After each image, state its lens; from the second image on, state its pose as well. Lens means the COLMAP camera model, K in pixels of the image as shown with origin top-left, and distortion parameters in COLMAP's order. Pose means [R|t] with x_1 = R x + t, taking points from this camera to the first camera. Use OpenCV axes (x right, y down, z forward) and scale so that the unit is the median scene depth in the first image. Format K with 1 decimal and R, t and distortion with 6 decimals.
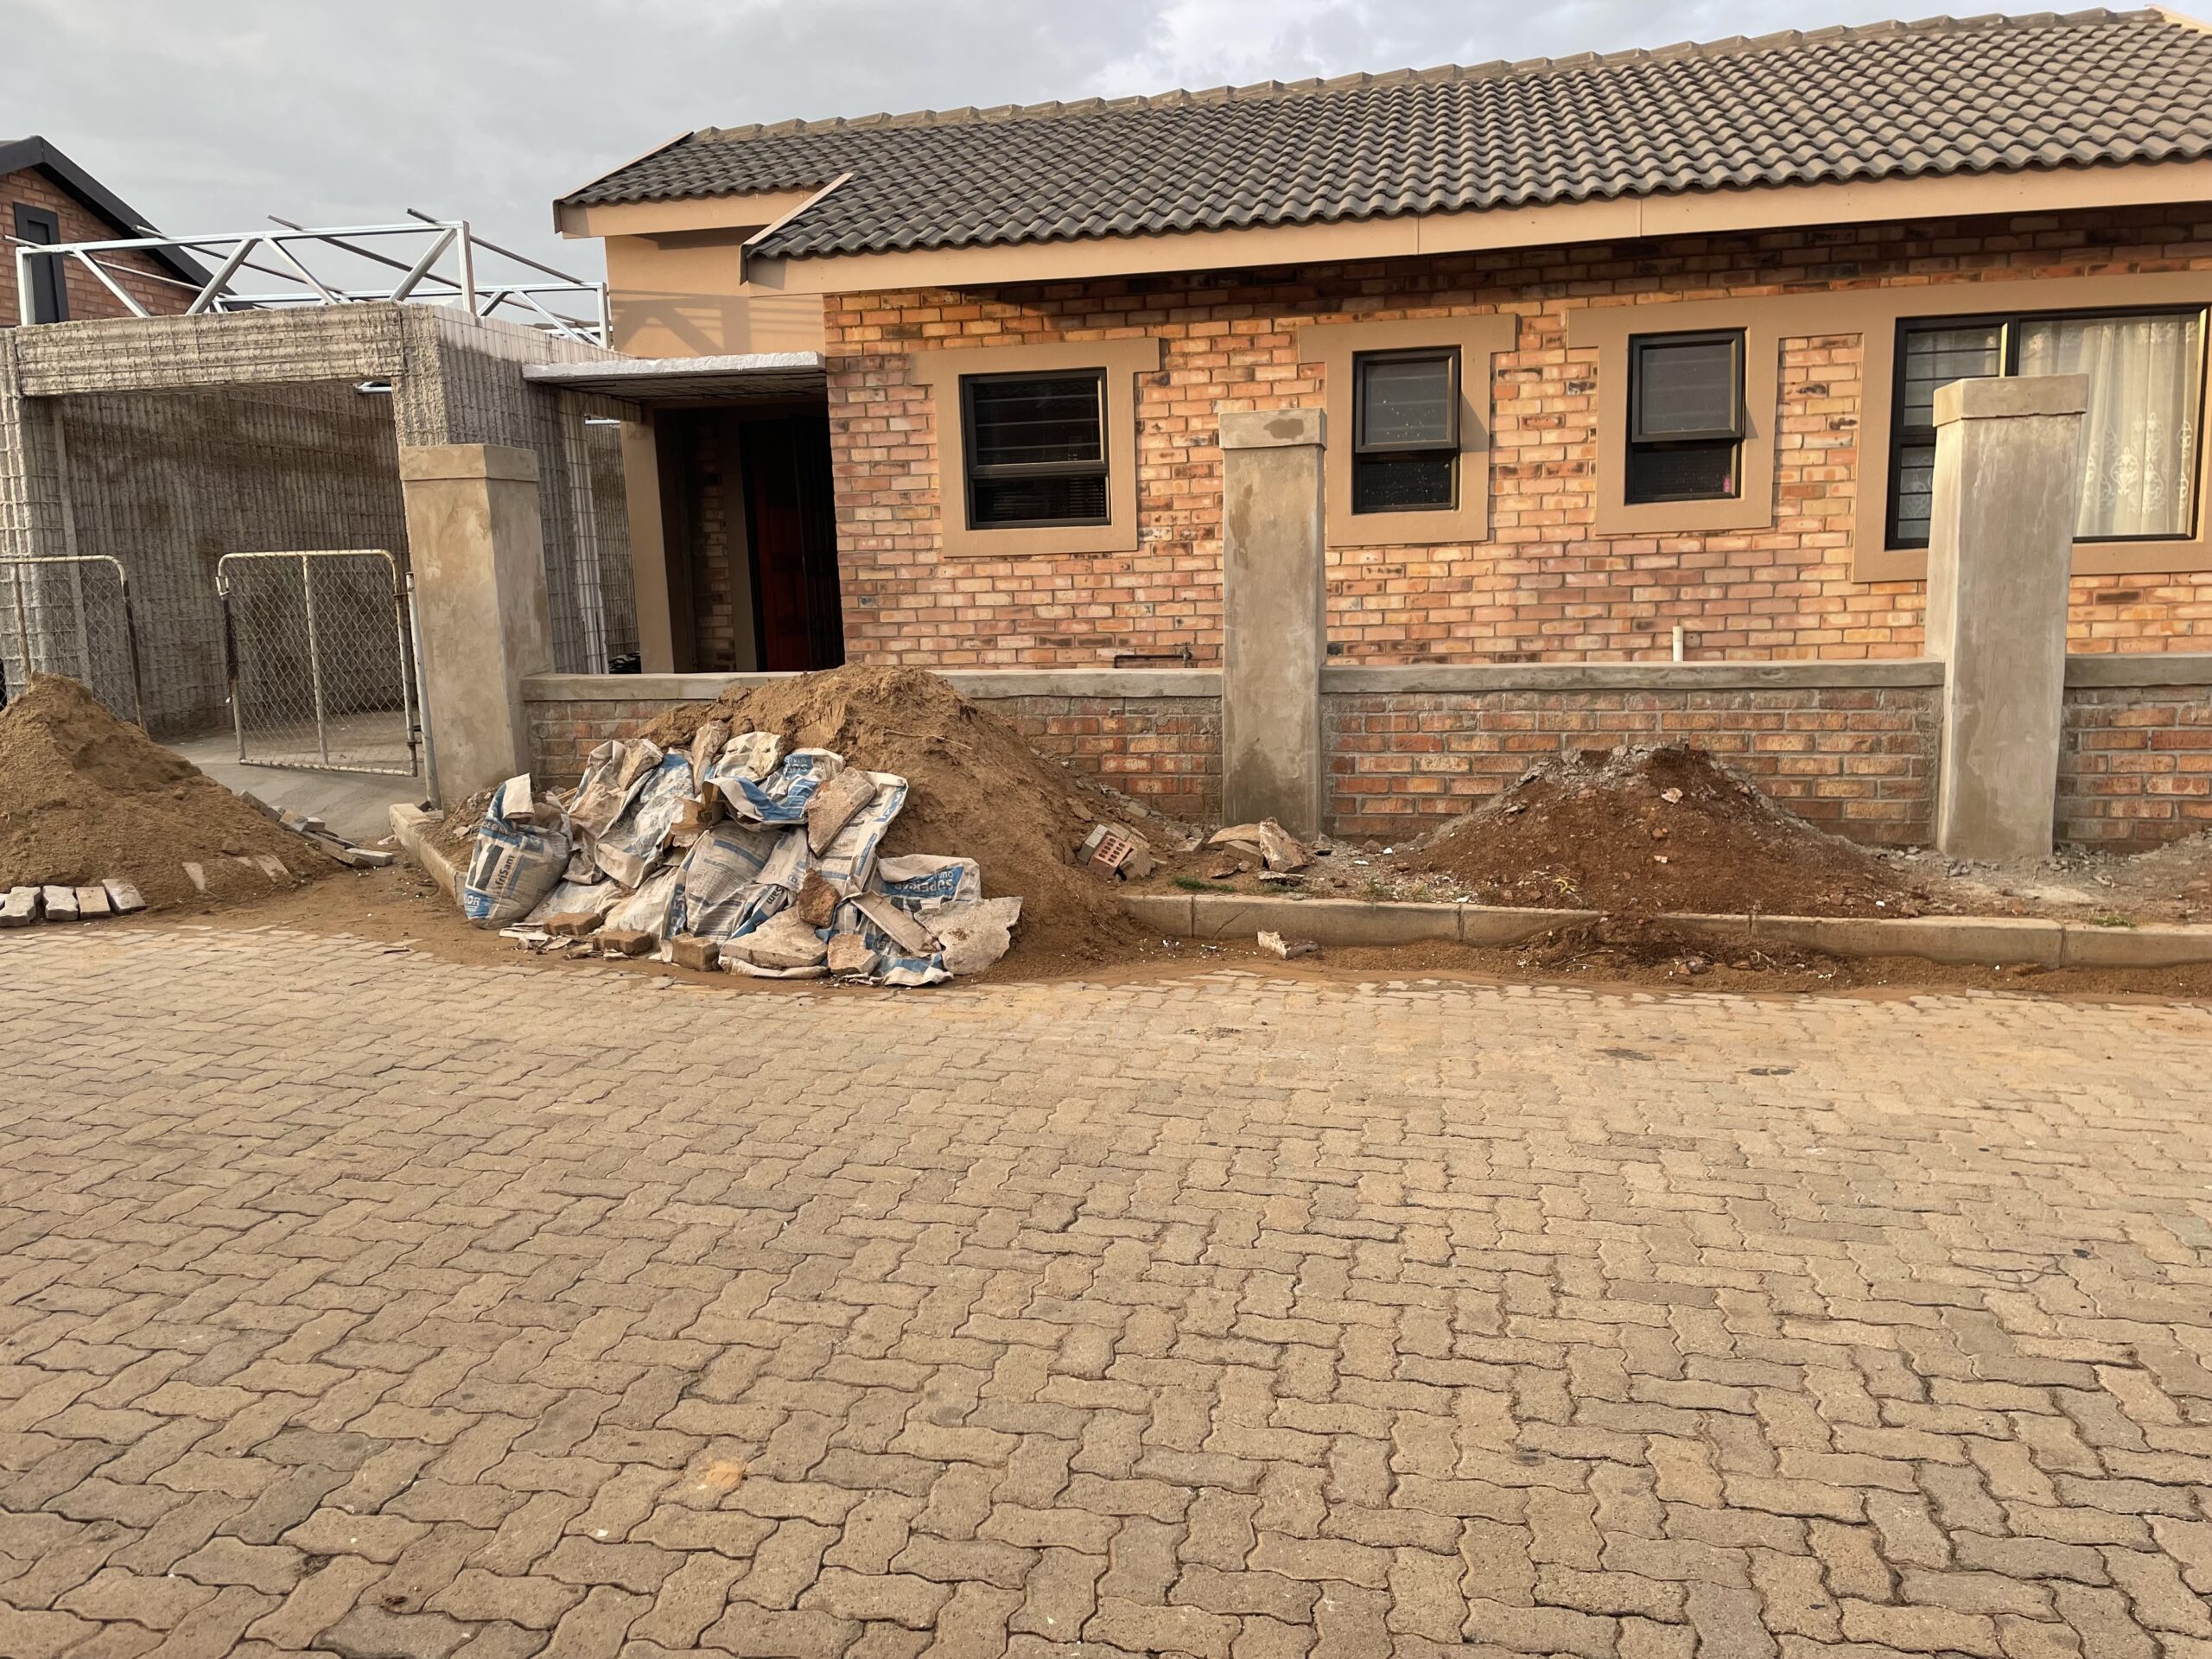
lens RADIAL K [[1740.2, 0, 1112.6], [0, 1740.2, 818.7], [0, 0, 1]] dist [0.046695, 0.003794]
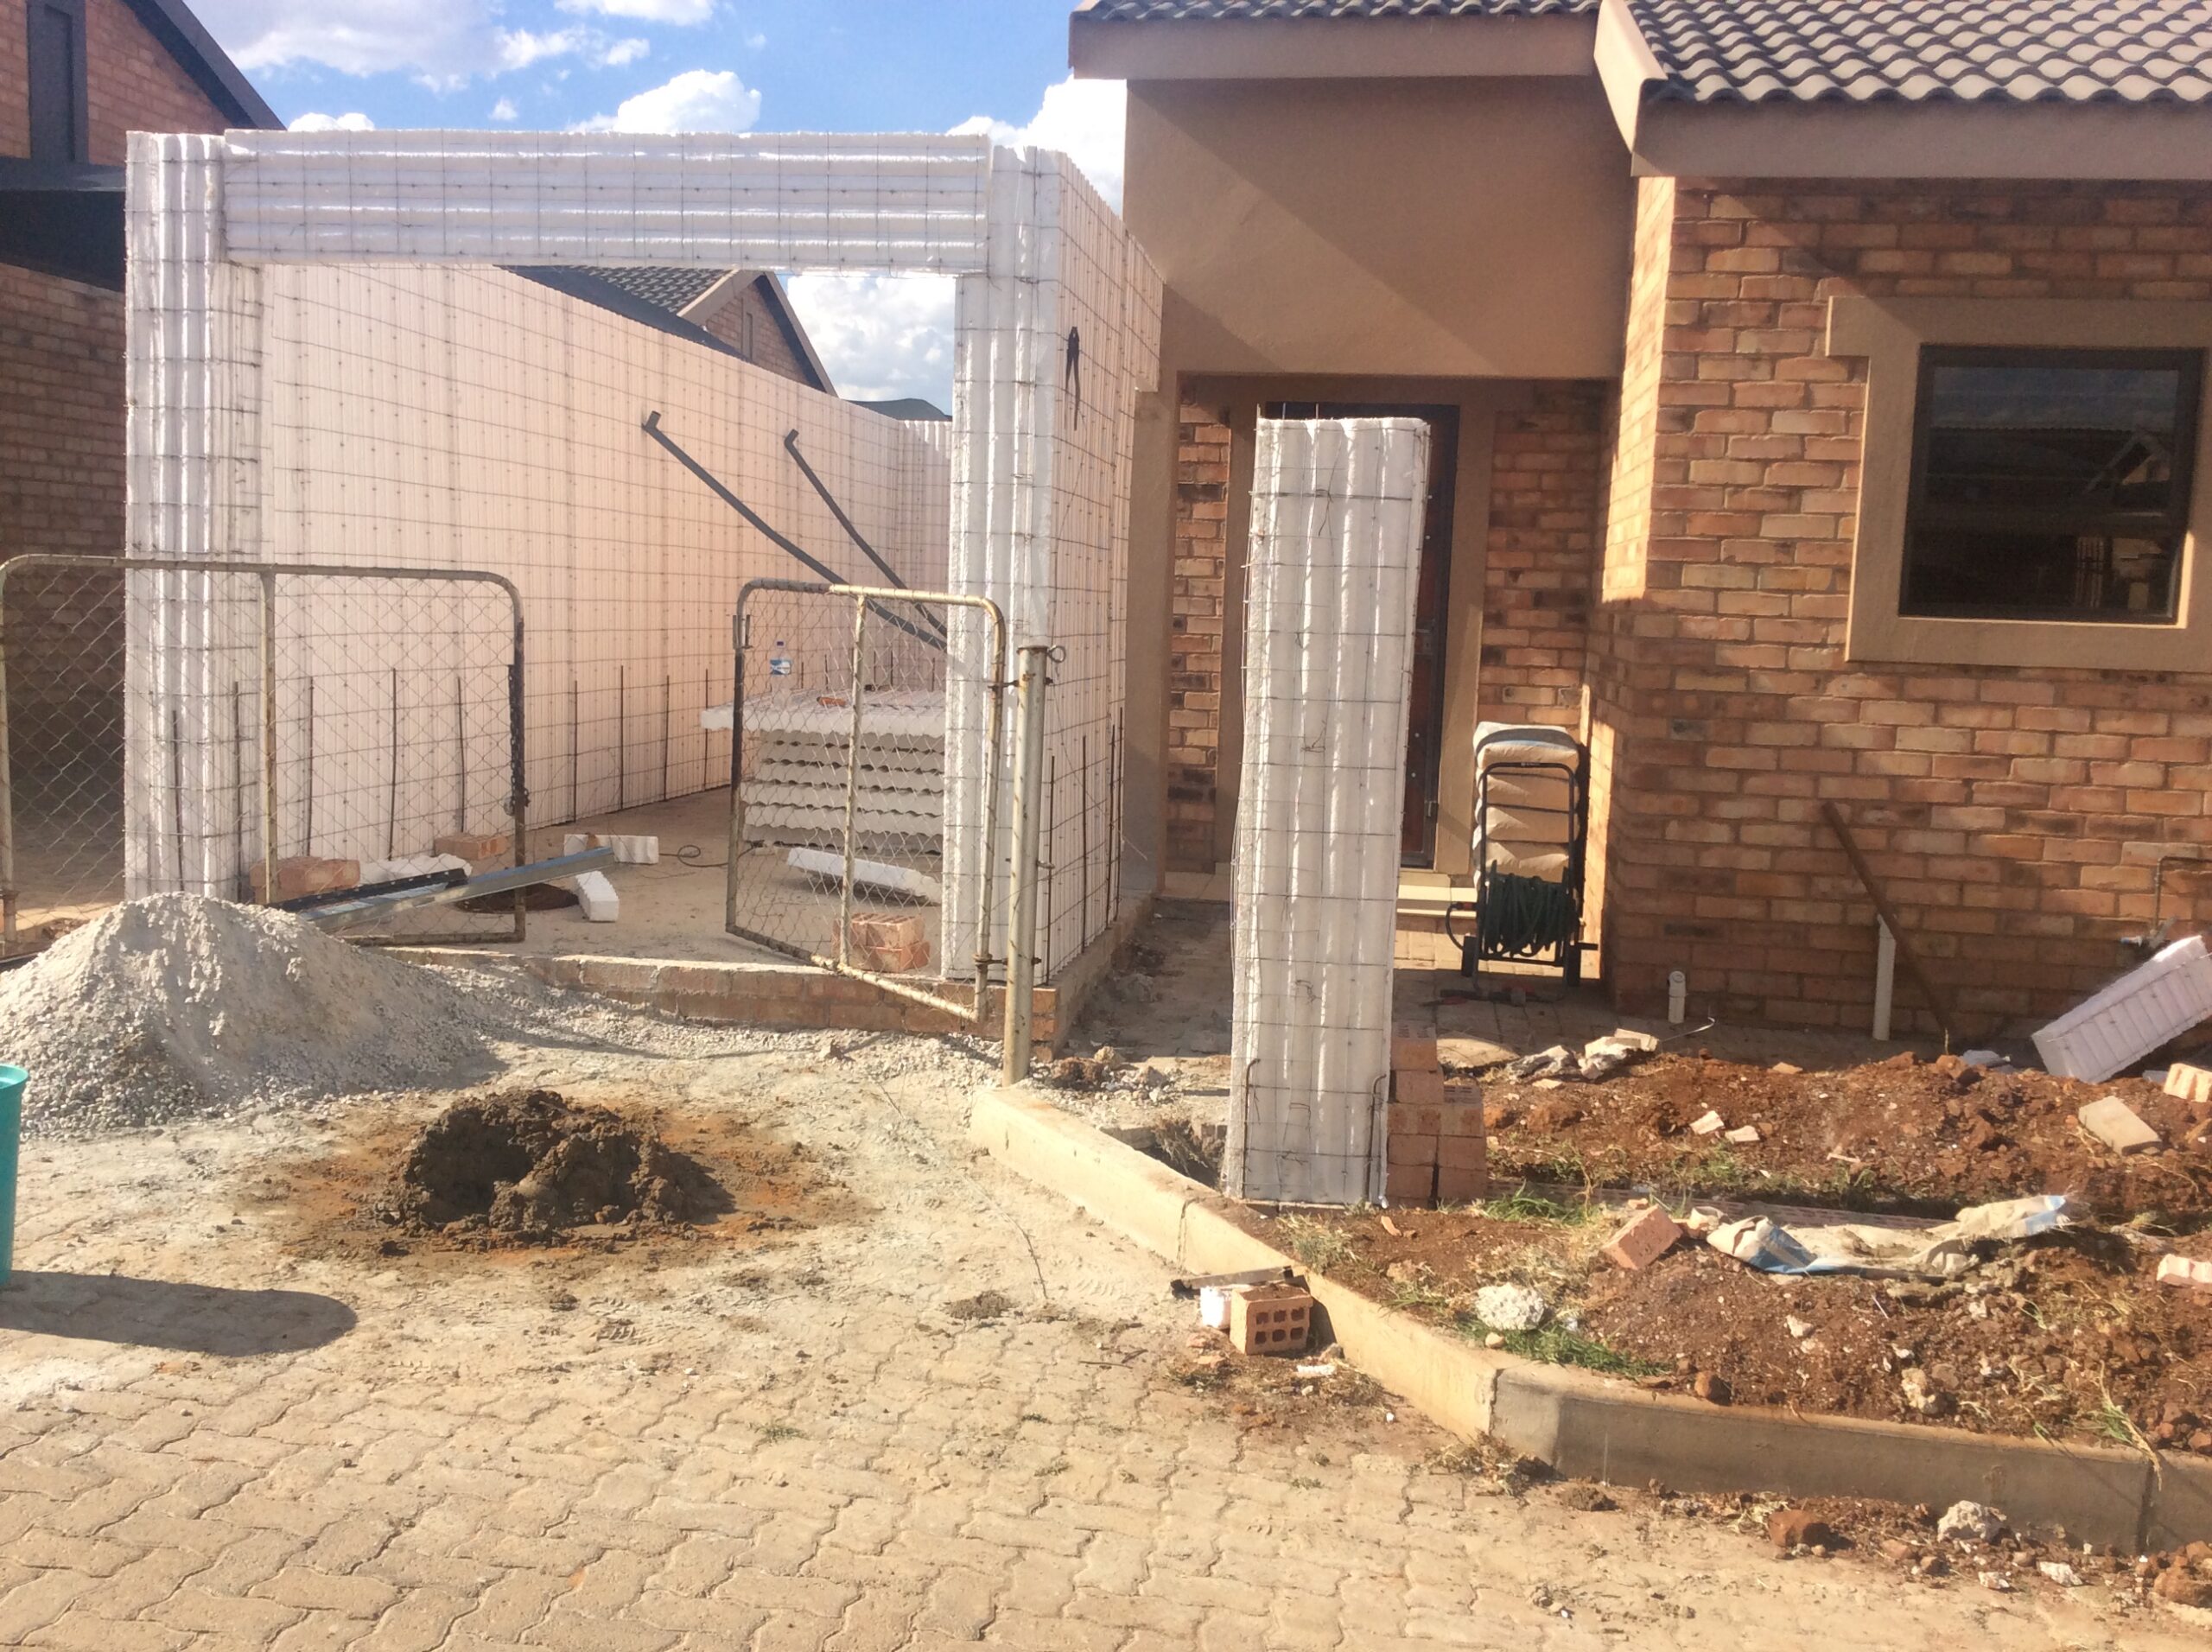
lens RADIAL K [[2003.9, 0, 1093.2], [0, 2003.9, 830.0], [0, 0, 1]] dist [0.044811, -0.073505]
pose [[0.994674, 0.058459, 0.084892, -0.413172], [-0.054643, 0.997418, -0.046606, -0.054665], [-0.087398, 0.041719, 0.995300, 0.396418]]
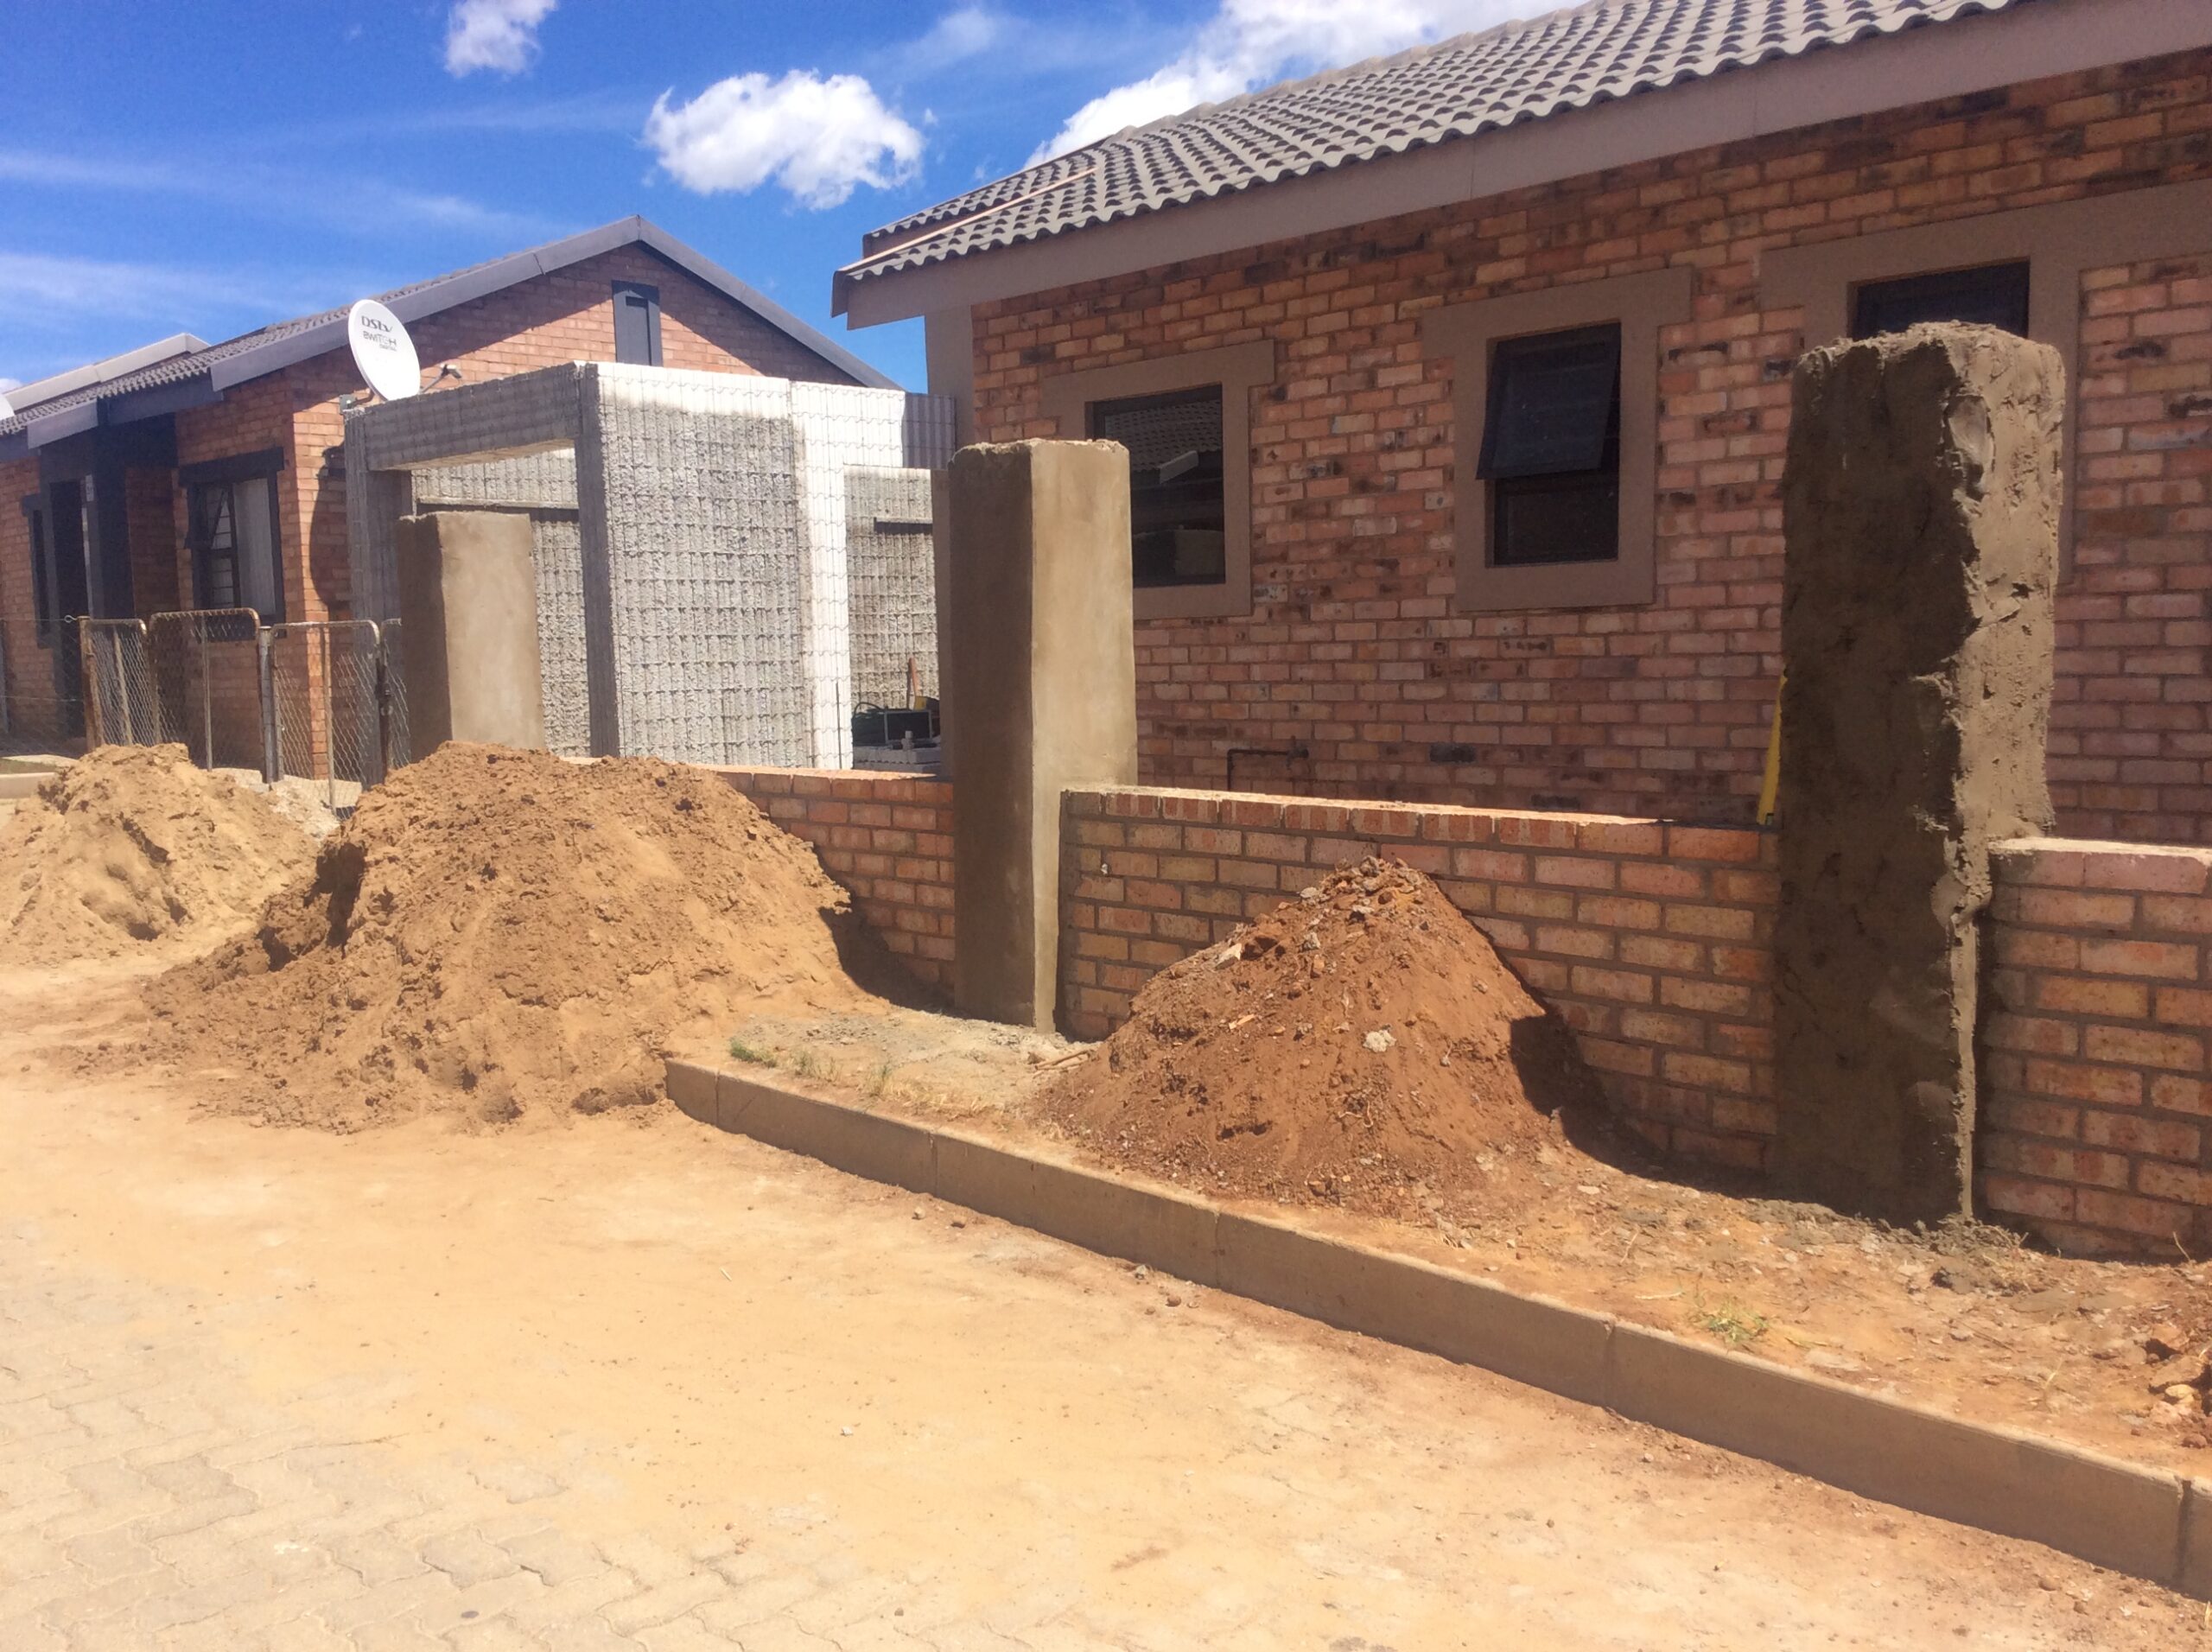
lens RADIAL K [[2003.9, 0, 1007.2], [0, 2003.9, 839.1], [0, 0, 1]] dist [0.044811, -0.073505]
pose [[0.814228, 0.068032, -0.576545, 0.455027], [-0.087114, 0.996183, -0.005478, -0.042415], [0.573972, 0.054686, 0.817047, 0.226731]]
